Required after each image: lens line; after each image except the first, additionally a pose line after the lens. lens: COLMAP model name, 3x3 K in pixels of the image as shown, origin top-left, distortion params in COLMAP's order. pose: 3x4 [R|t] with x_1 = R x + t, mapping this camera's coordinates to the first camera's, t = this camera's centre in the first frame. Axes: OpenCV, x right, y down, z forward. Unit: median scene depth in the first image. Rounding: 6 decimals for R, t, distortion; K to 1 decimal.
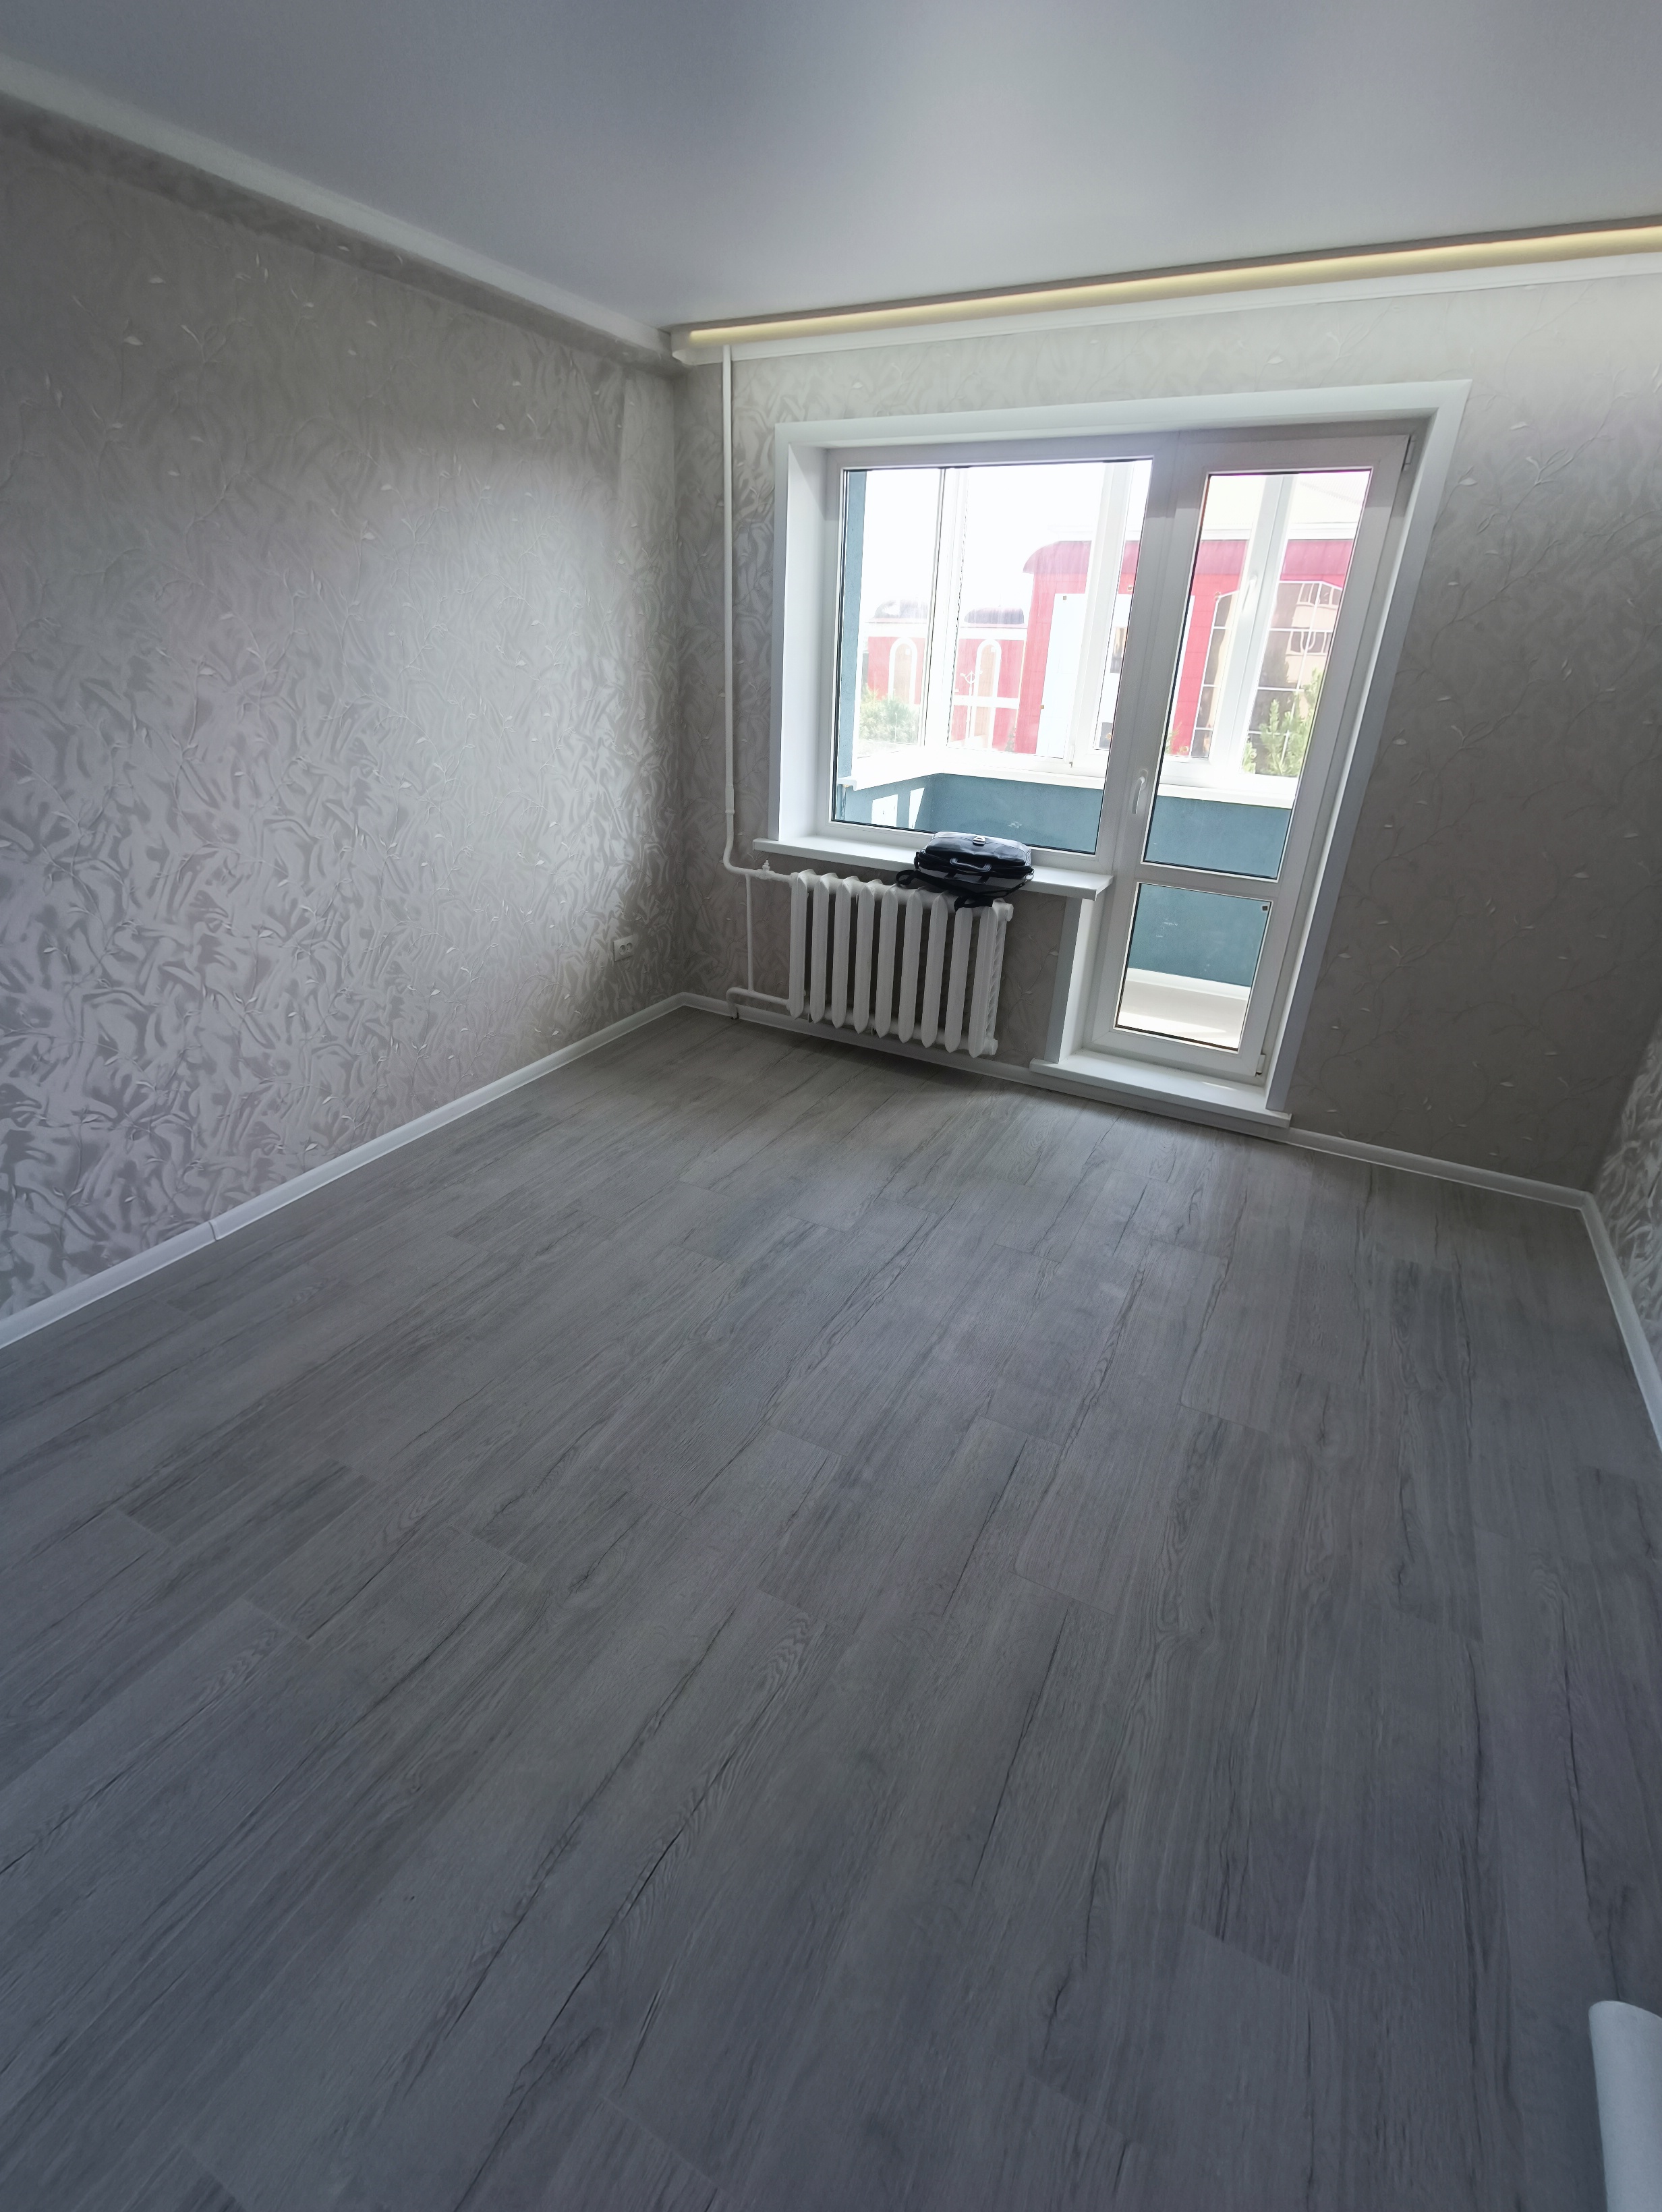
lens RADIAL K [[993.7, 0, 818.6], [0, 993.7, 1112.5], [0, 0, 1]] dist [-0.007253, 0.003516]
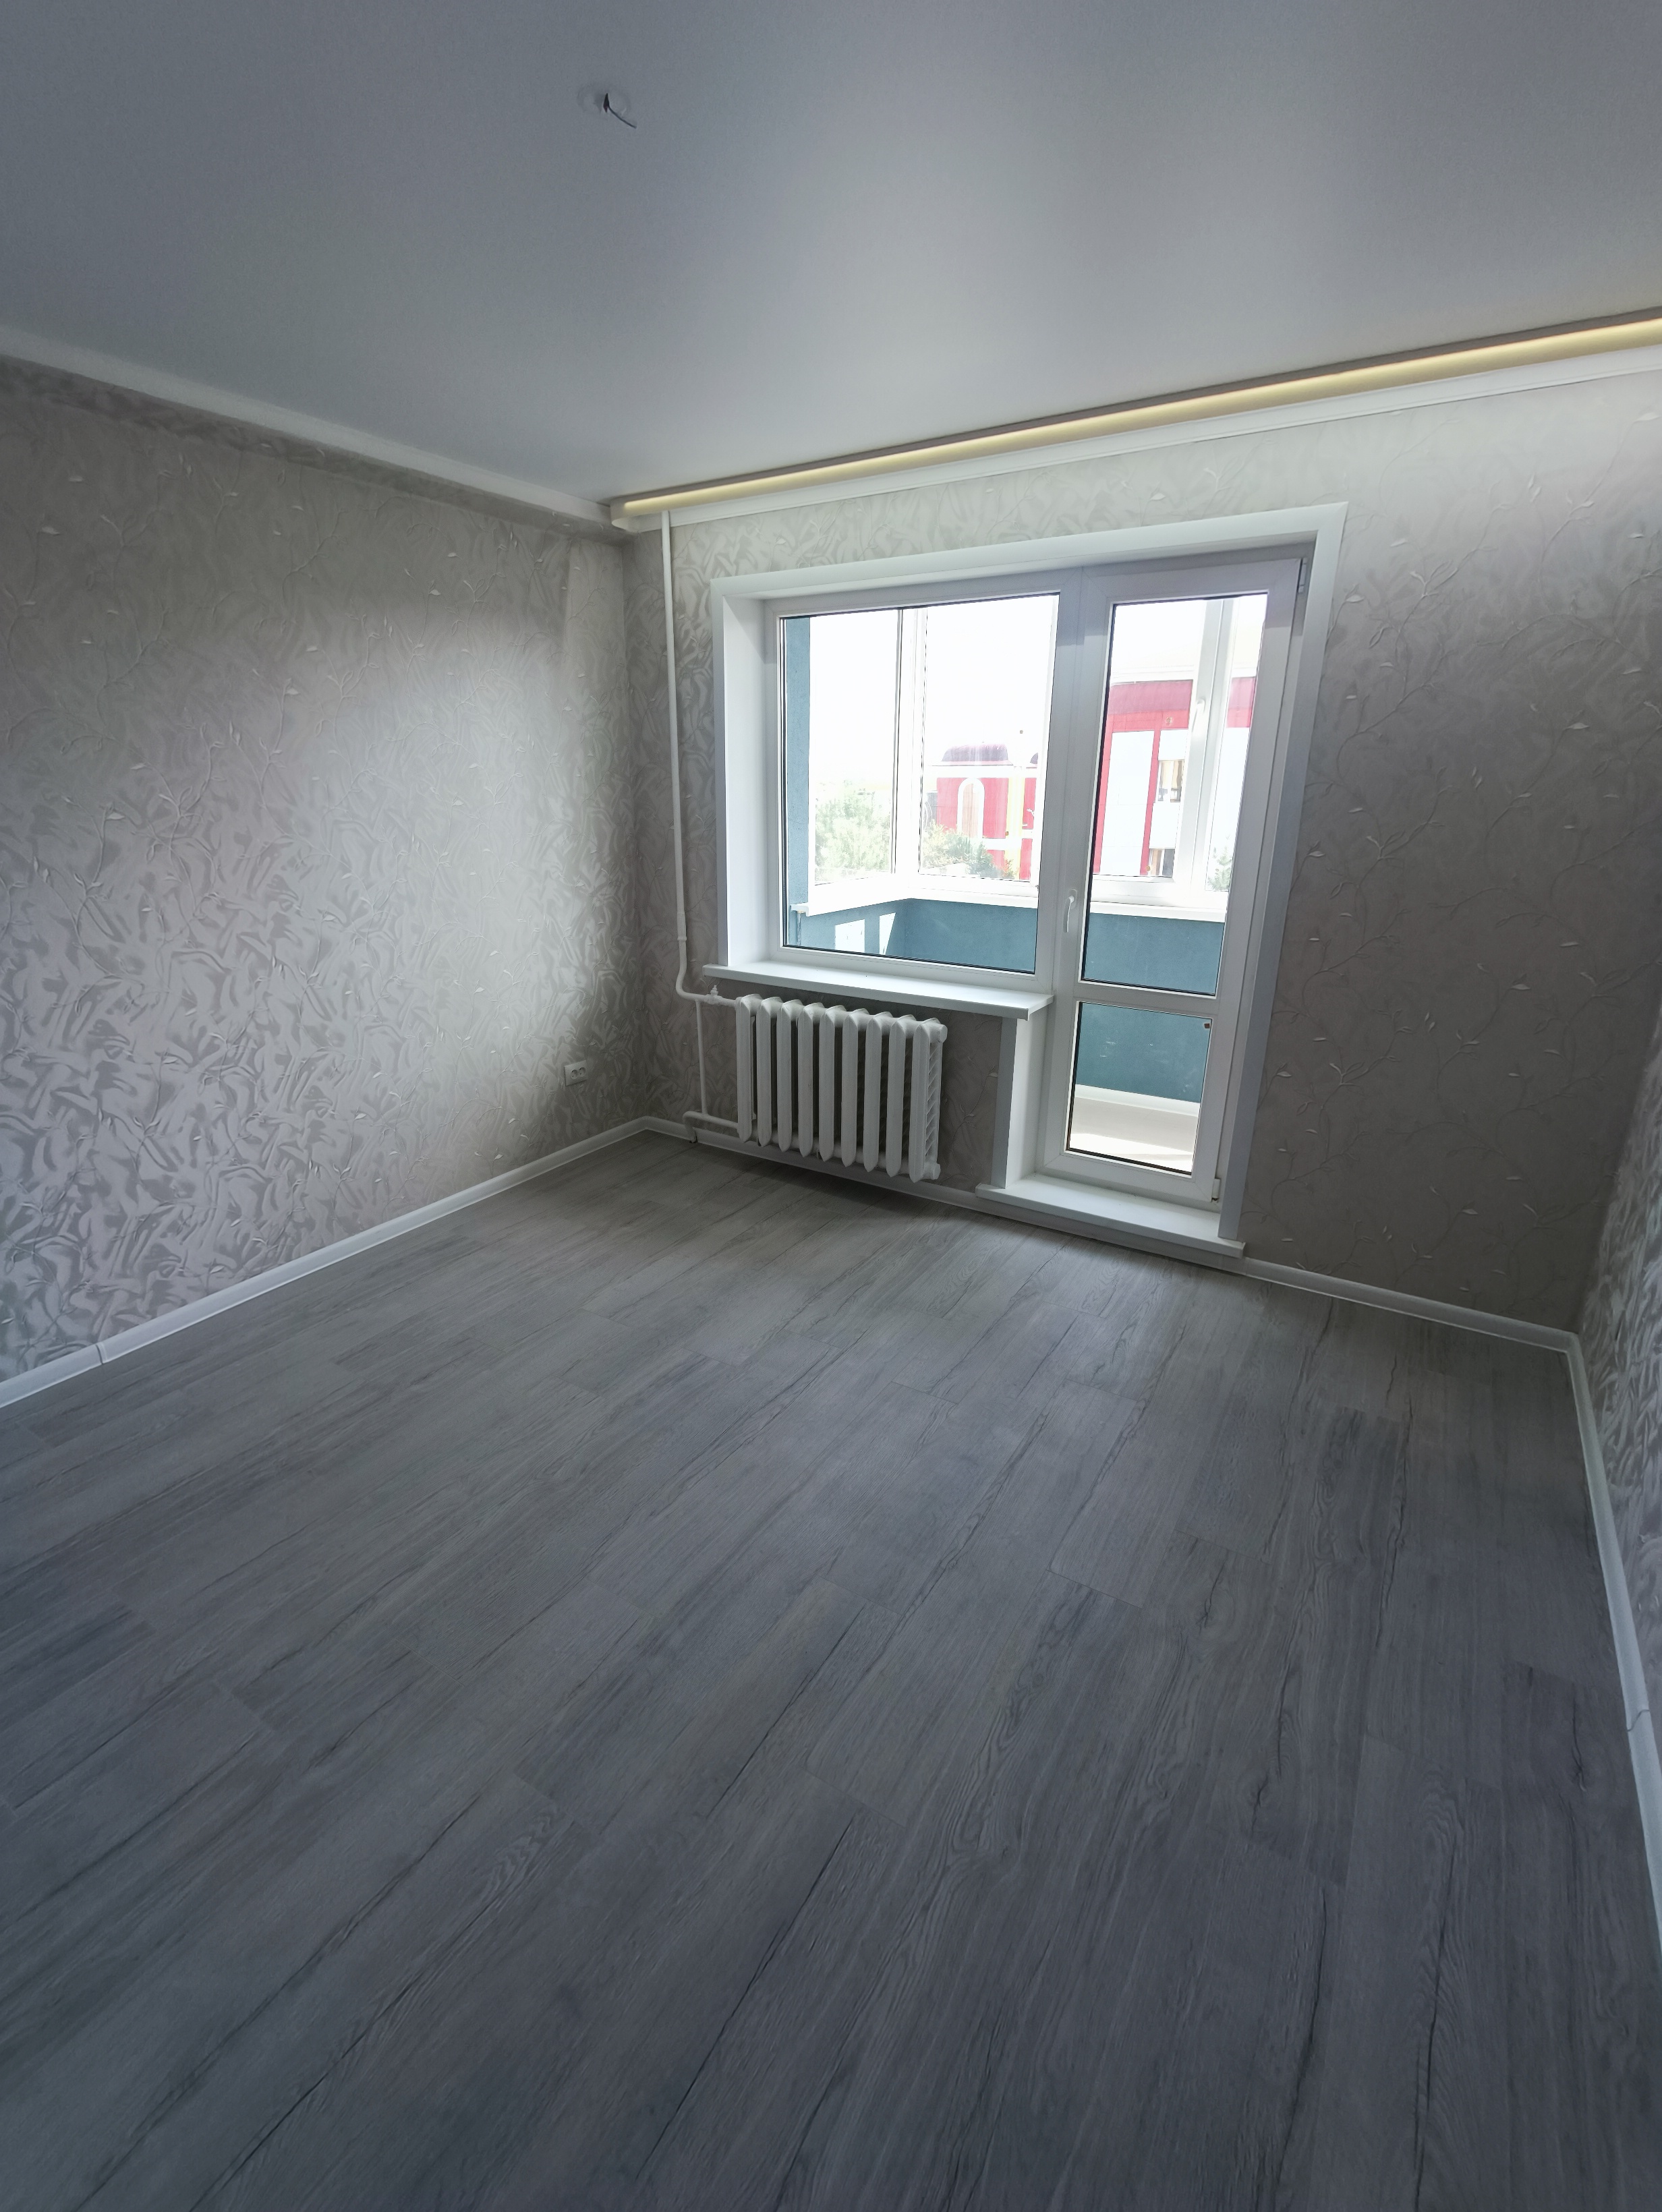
lens RADIAL K [[993.7, 0, 819.7], [0, 993.7, 1116.7], [0, 0, 1]] dist [-0.007253, 0.003516]
pose [[0.996888, -0.003267, -0.078763, 0.202928], [-0.006208, 0.992785, -0.119744, -0.002944], [0.078586, 0.119860, 0.989676, 0.044324]]
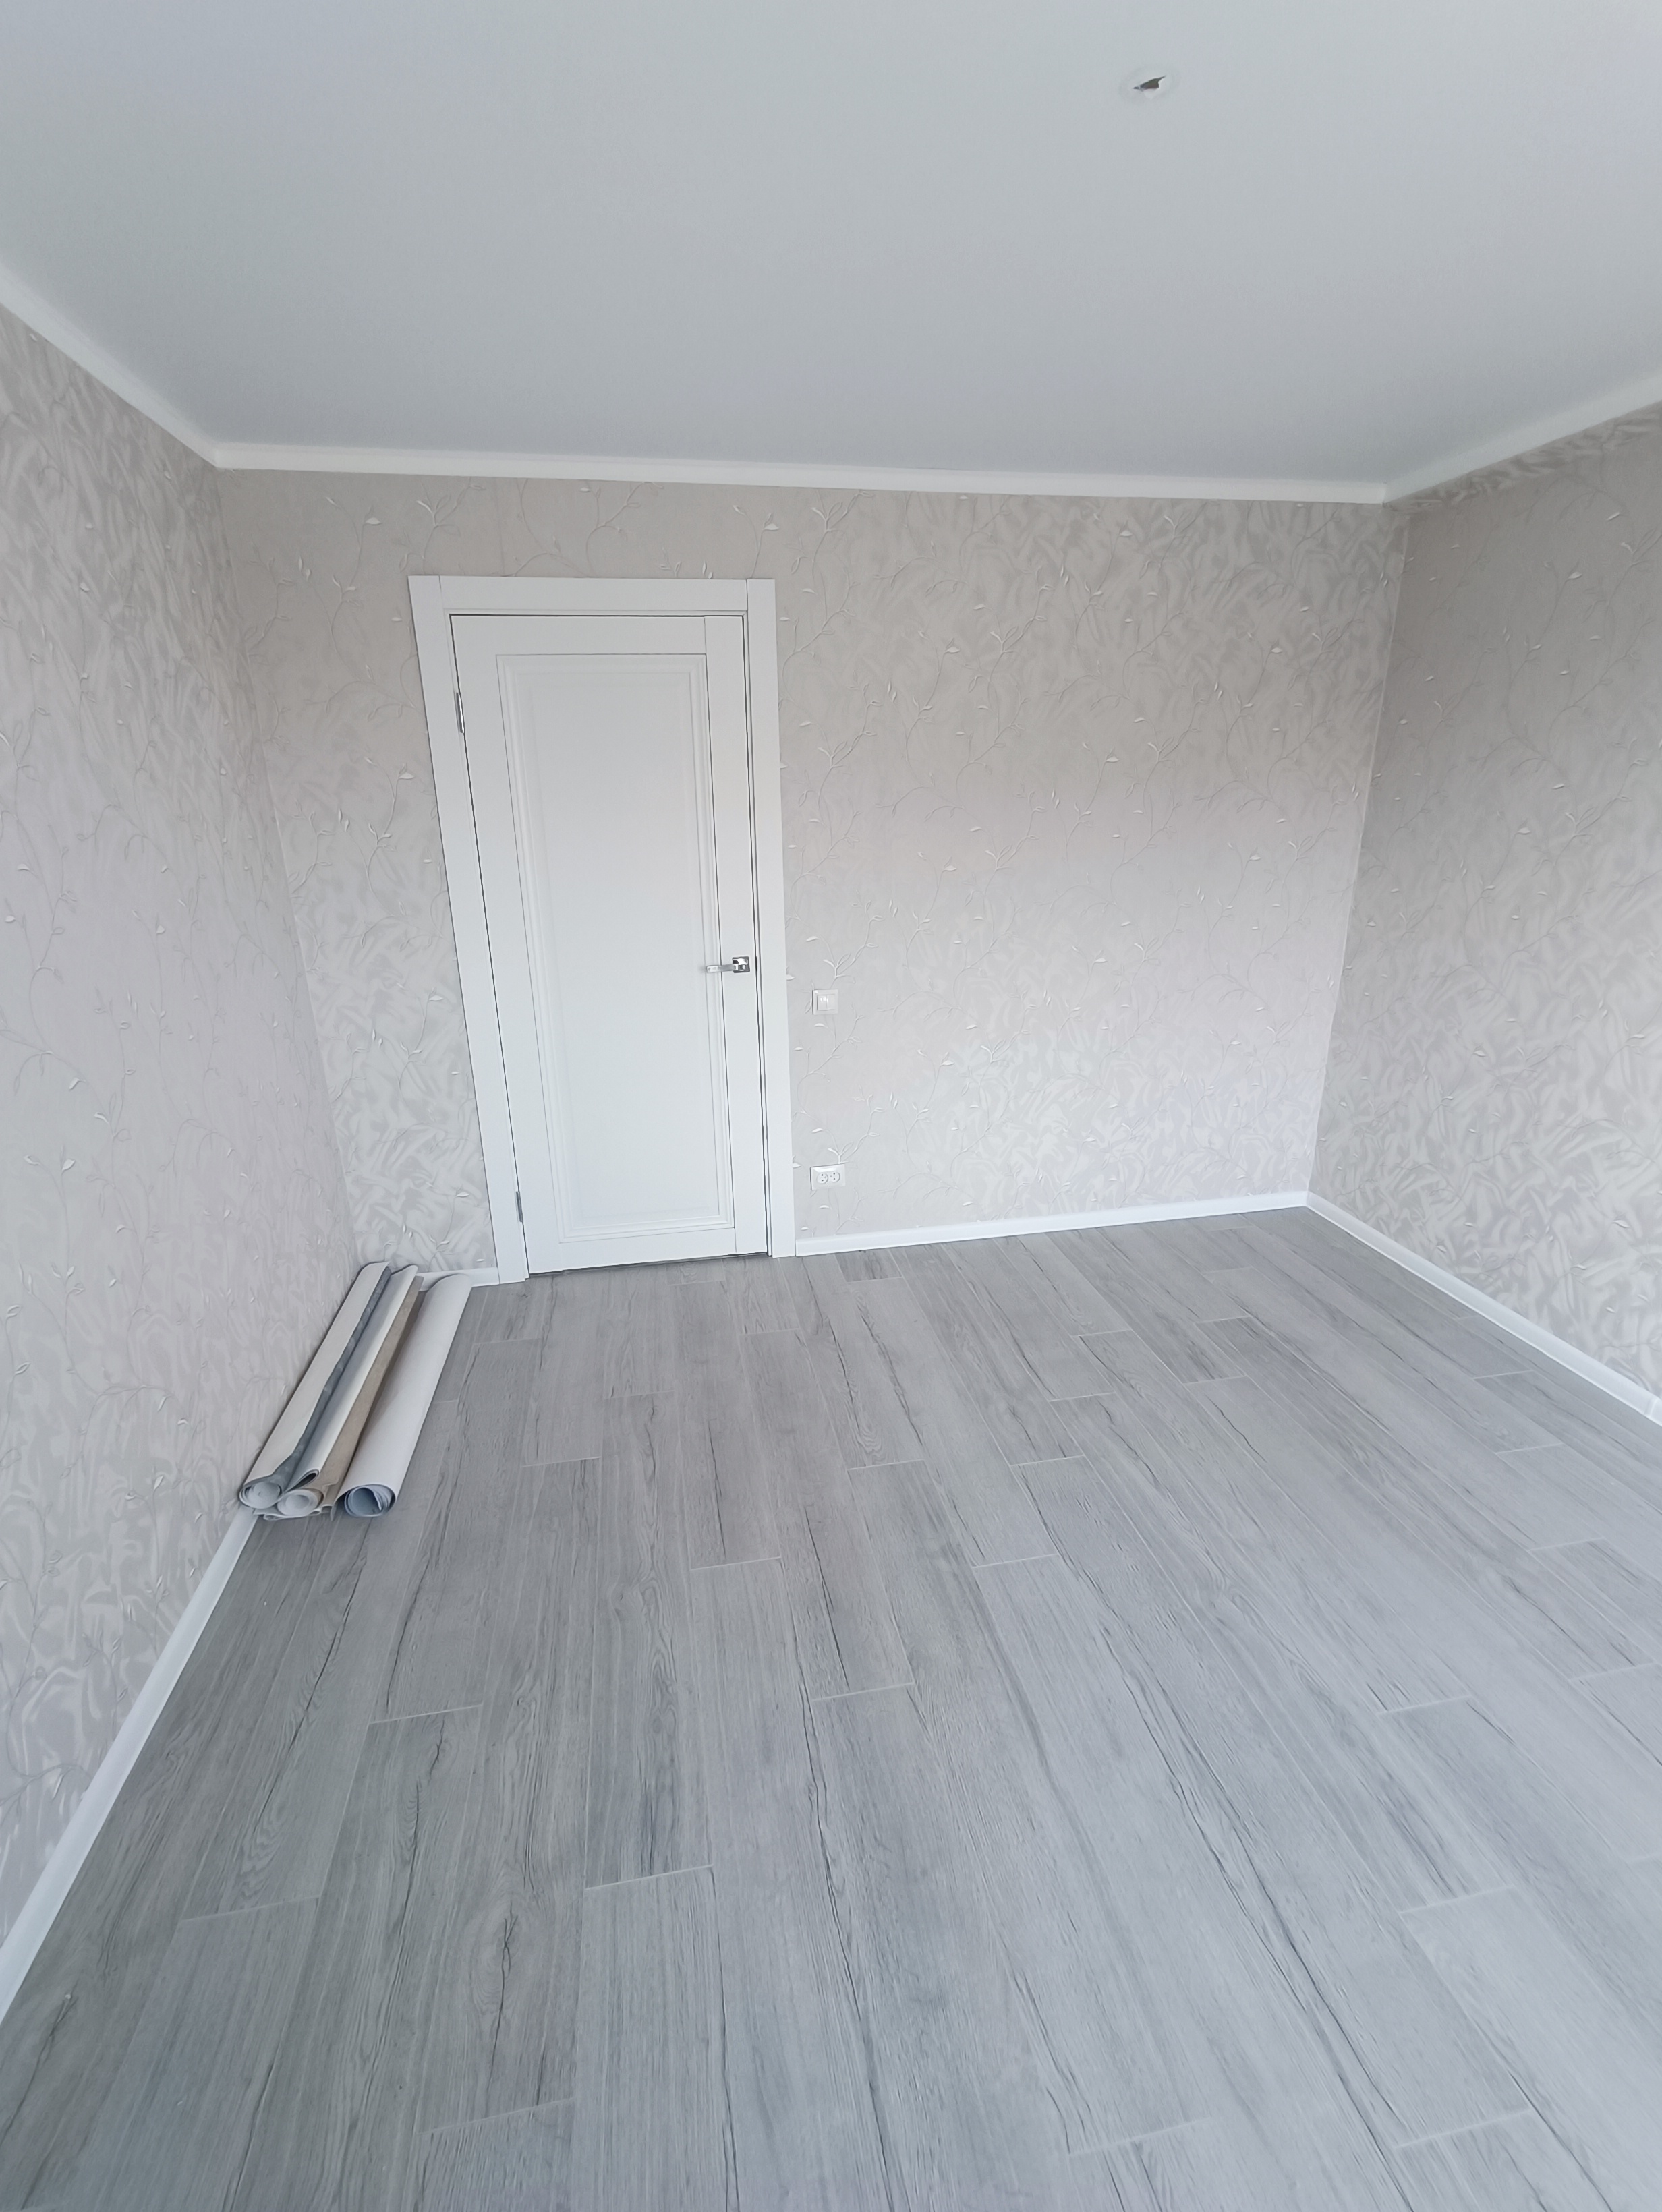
lens RADIAL K [[993.7, 0, 818.8], [0, 993.7, 1115.9], [0, 0, 1]] dist [-0.007253, 0.003516]
pose [[-0.784741, 0.177260, -0.593937, 0.543353], [-0.279858, 0.753669, 0.594696, -0.450026], [0.553047, 0.632900, -0.541827, 0.955550]]
